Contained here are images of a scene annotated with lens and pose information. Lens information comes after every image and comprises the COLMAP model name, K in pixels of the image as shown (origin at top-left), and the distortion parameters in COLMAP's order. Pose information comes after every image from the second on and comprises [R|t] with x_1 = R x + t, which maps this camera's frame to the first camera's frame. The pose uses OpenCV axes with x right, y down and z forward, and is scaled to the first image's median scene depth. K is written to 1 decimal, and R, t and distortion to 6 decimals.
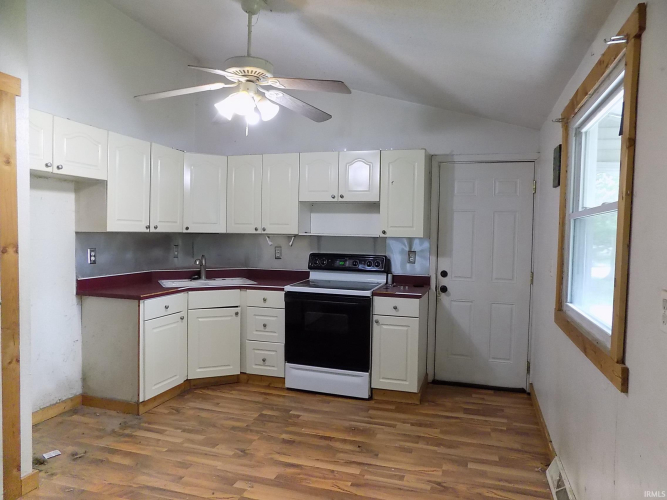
lens RADIAL K [[453.8, 0, 337.0], [0, 453.8, 245.3], [0, 0, 1]] dist [-0.041119, 0.045077]
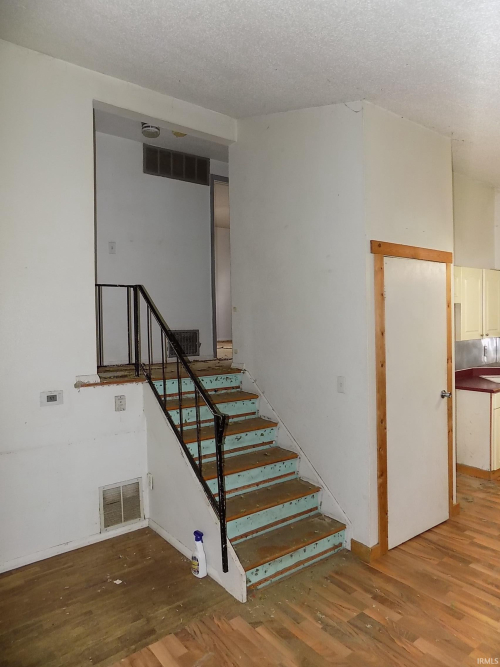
lens RADIAL K [[453.8, 0, 249.7], [0, 453.8, 331.6], [0, 0, 1]] dist [-0.041119, 0.045077]
pose [[0.820681, -0.005450, -0.571361, -0.269615], [0.007884, 0.999967, 0.001786, -0.065928], [0.571333, -0.005971, 0.820697, -0.480110]]
